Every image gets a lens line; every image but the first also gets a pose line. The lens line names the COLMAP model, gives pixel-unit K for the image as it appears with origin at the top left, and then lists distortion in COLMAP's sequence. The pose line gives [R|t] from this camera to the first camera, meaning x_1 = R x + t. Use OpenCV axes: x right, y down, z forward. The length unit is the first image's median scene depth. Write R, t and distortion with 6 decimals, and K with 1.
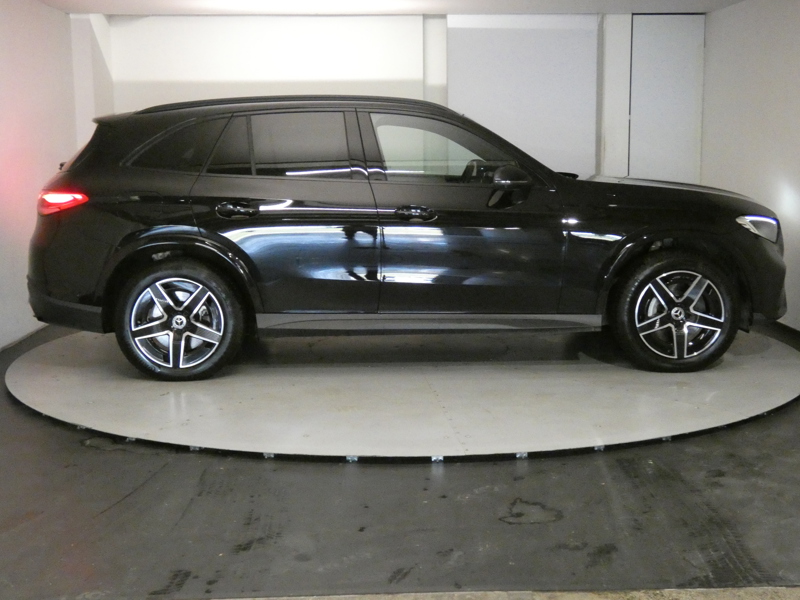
lens RADIAL K [[1062.0, 0, 401.6], [0, 1062.0, 296.6], [0, 0, 1]] dist [0.017433, 0.000000]
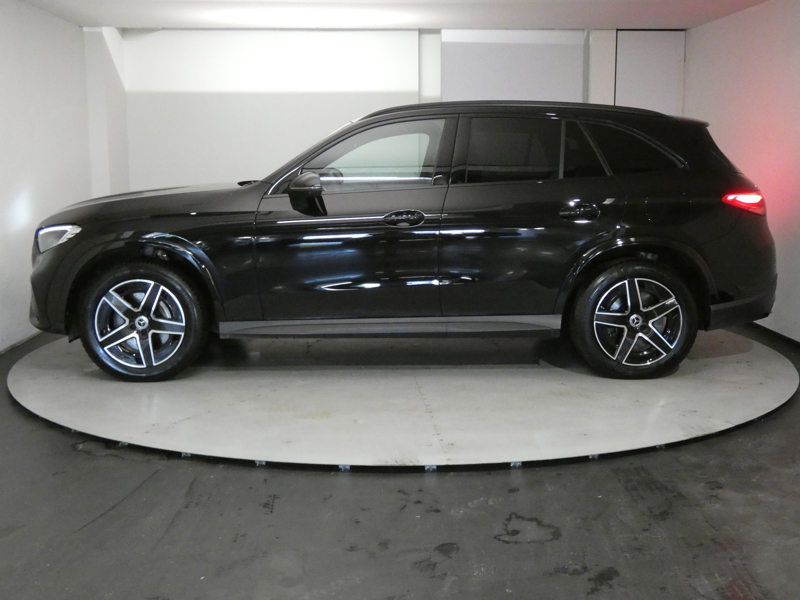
lens RADIAL K [[953.6, 0, 397.1], [0, 953.6, 288.0], [0, 0, 1]] dist [-0.002359, 0.000000]
pose [[0.999986, 0.005094, -0.001210, 0.002801], [-0.005097, 0.999982, -0.003087, -0.011641], [0.001194, 0.003093, 0.999995, 0.112560]]
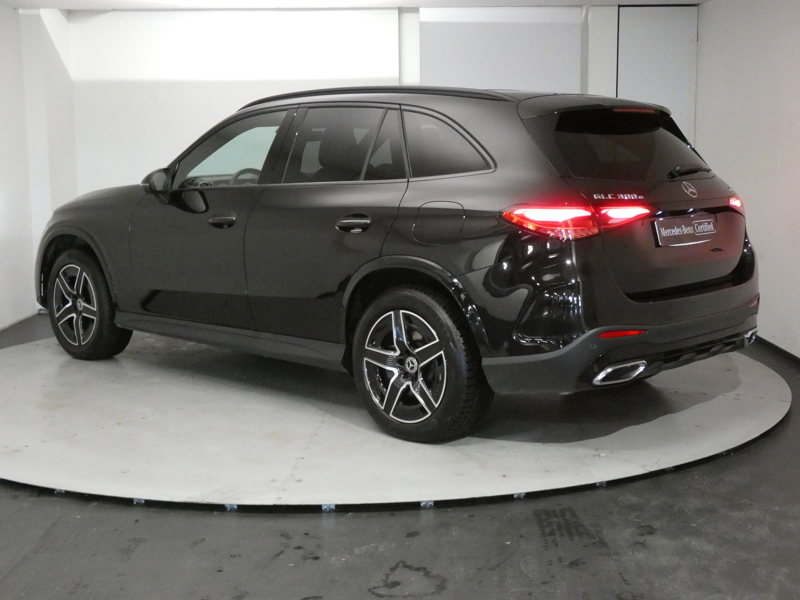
lens RADIAL K [[1062.0, 0, 400.1], [0, 1062.0, 295.9], [0, 0, 1]] dist [0.017433, 0.000000]
pose [[0.999312, 0.003669, -0.036914, 0.123799], [-0.003779, 0.999989, -0.002911, -0.018222], [0.036903, 0.003049, 0.999314, 0.132180]]
